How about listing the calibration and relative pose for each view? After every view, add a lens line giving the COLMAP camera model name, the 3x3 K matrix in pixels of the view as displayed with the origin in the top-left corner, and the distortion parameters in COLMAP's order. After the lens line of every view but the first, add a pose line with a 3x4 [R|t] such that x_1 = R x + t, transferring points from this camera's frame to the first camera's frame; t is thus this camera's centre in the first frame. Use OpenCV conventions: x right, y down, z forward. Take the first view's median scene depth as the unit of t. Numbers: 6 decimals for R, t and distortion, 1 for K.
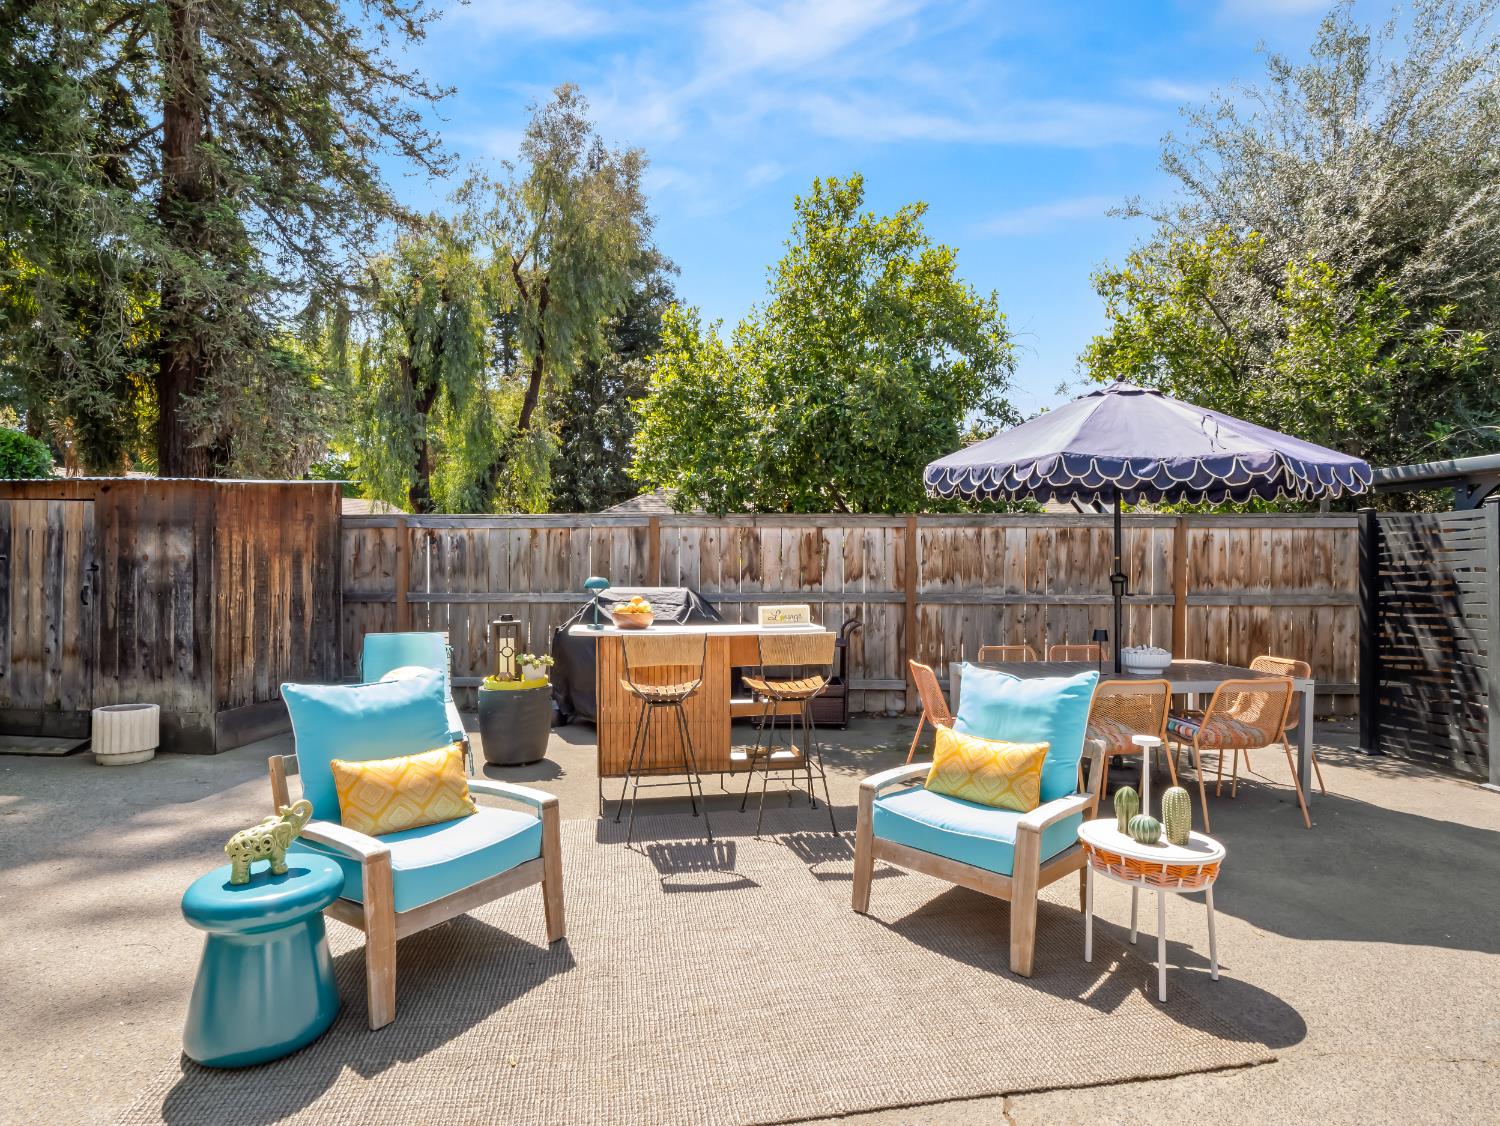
lens RADIAL K [[778.1, 0, 741.0], [0, 778.1, 571.9], [0, 0, 1]] dist [-0.016147, 0.001676]
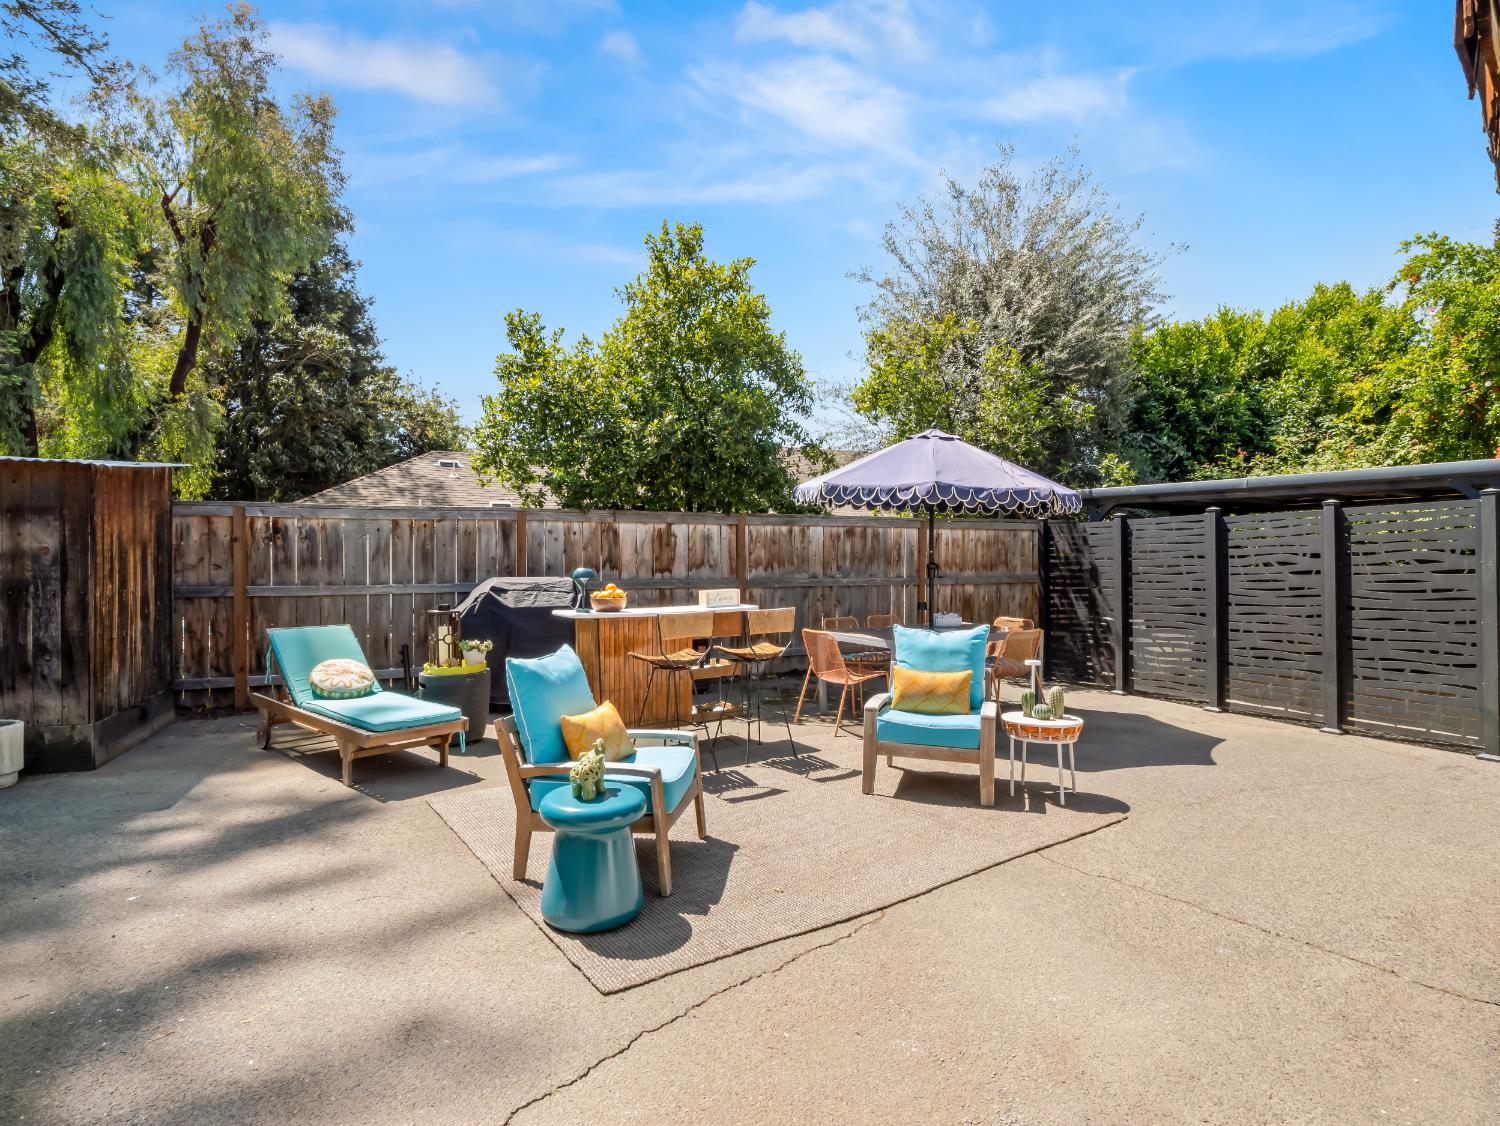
lens RADIAL K [[778.1, 0, 749.1], [0, 778.1, 562.4], [0, 0, 1]] dist [-0.016147, 0.001676]
pose [[0.902230, -0.005342, 0.431223, -0.294769], [0.003600, 0.999982, 0.004857, -0.004273], [-0.431241, -0.002830, 0.902232, -0.100493]]
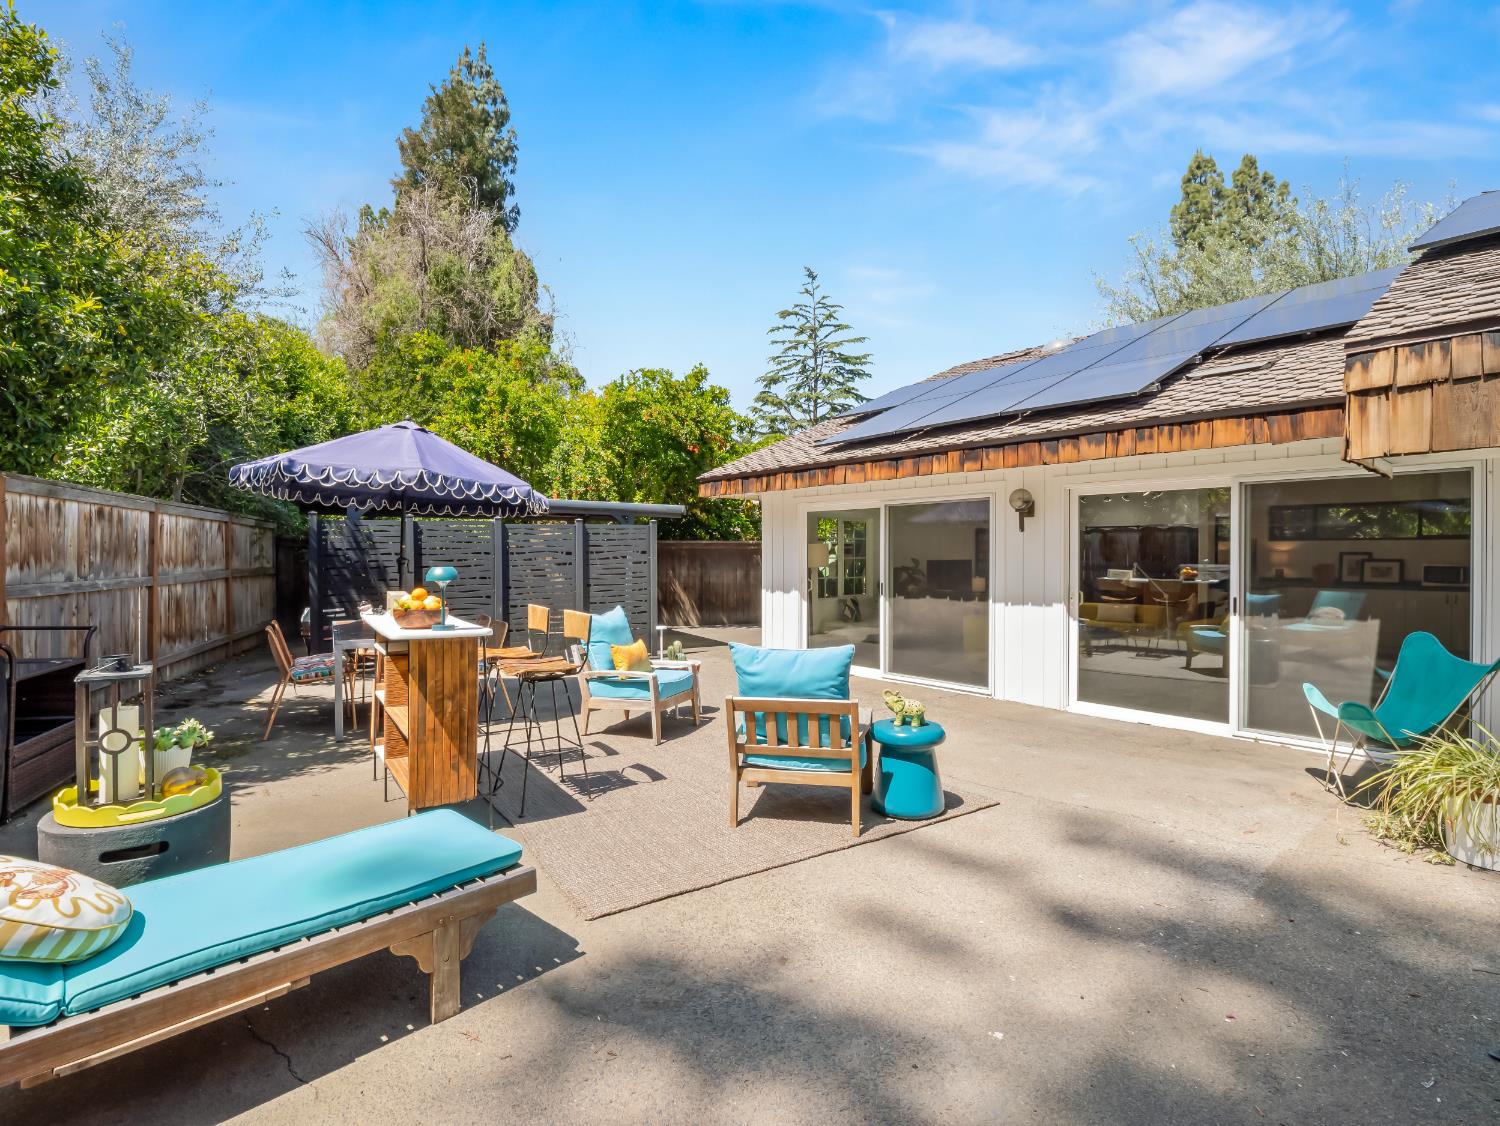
lens RADIAL K [[721.1, 0, 740.3], [0, 721.1, 556.1], [0, 0, 1]] dist [-0.013093, -0.000664]
pose [[-0.394229, -0.001263, 0.919011, -0.631346], [-0.004260, 0.999991, -0.000453, -0.000694], [-0.919002, -0.004094, -0.394231, 0.642604]]
